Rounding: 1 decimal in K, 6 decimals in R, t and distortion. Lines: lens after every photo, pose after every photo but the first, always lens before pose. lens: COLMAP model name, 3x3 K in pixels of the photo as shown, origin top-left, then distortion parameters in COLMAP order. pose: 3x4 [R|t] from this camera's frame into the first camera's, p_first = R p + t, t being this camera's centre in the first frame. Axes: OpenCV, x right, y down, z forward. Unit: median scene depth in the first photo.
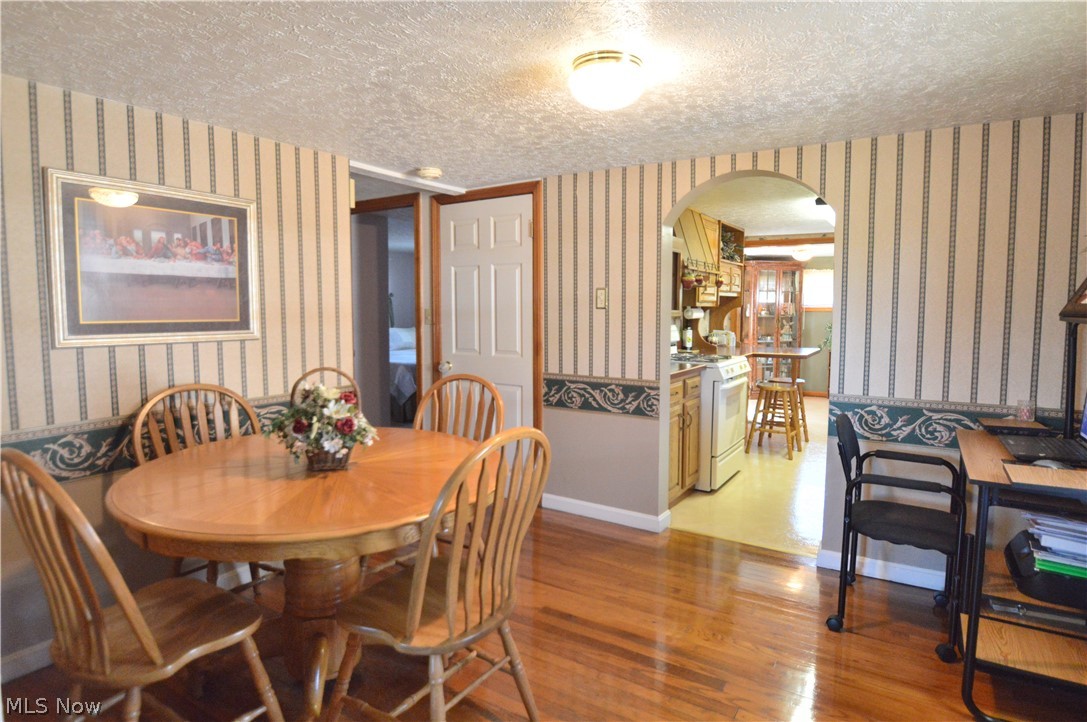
lens RADIAL K [[598.3, 0, 540.8], [0, 598.3, 351.9], [0, 0, 1]] dist [-0.008829, -0.001491]
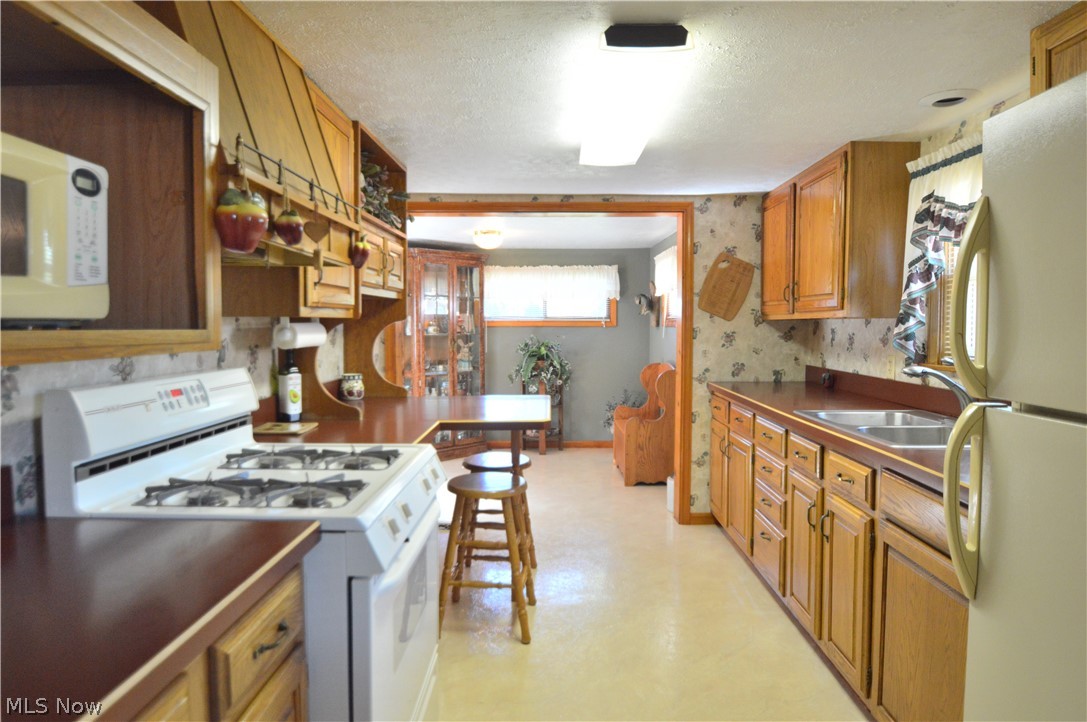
lens RADIAL K [[650.6, 0, 541.3], [0, 650.6, 354.1], [0, 0, 1]] dist [-0.037387, -0.000640]
pose [[0.851380, -0.029171, 0.523738, 0.151975], [0.042486, 0.999007, -0.013423, -0.035525], [-0.522826, 0.033680, 0.851774, 0.498284]]
